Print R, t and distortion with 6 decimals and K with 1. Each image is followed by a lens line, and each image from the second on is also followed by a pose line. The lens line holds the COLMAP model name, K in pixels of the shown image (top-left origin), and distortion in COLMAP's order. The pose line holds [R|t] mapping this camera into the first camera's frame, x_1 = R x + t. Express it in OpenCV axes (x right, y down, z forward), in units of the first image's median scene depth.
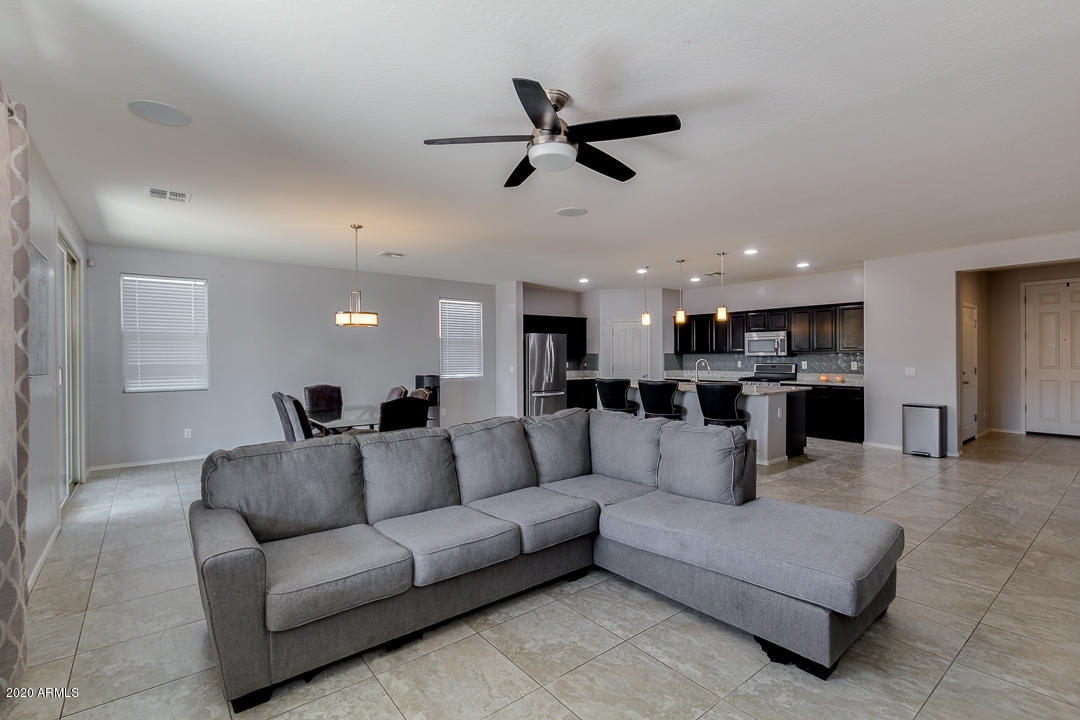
lens RADIAL K [[498.8, 0, 544.5], [0, 498.8, 361.1], [0, 0, 1]] dist [-0.001524, 0.000448]
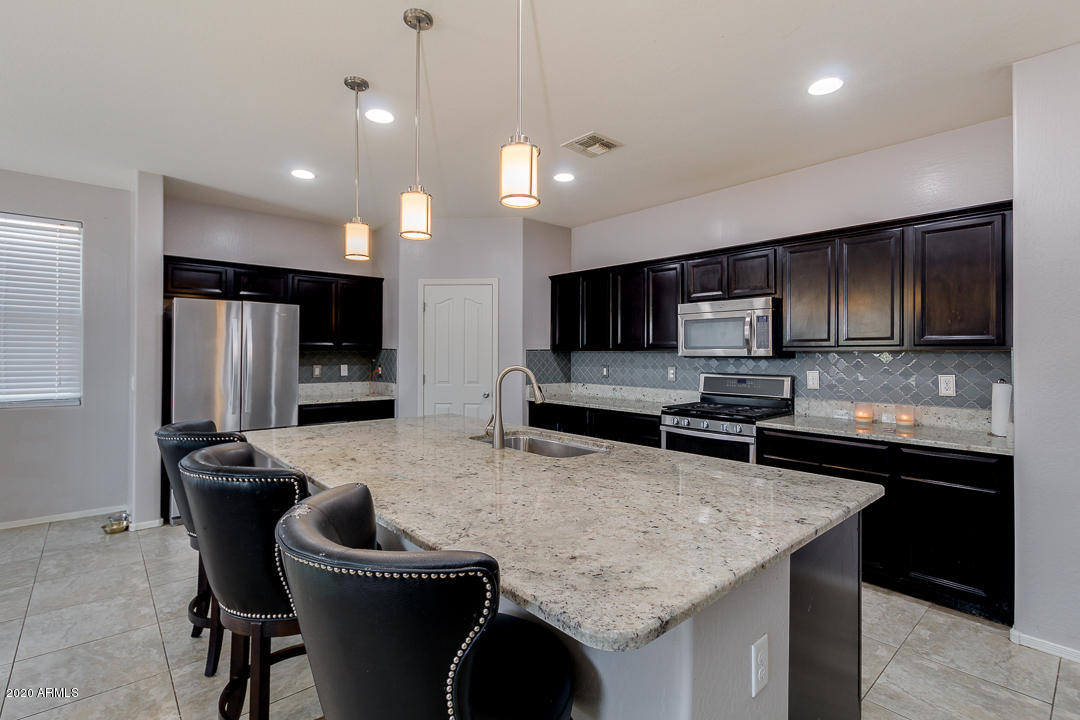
lens RADIAL K [[498.8, 0, 535.9], [0, 498.8, 354.5], [0, 0, 1]] dist [-0.001524, 0.000448]
pose [[0.999787, 0.009212, 0.018468, 0.267248], [-0.009040, 0.999915, -0.009378, -0.006598], [-0.018553, 0.009209, 0.999785, 0.557810]]
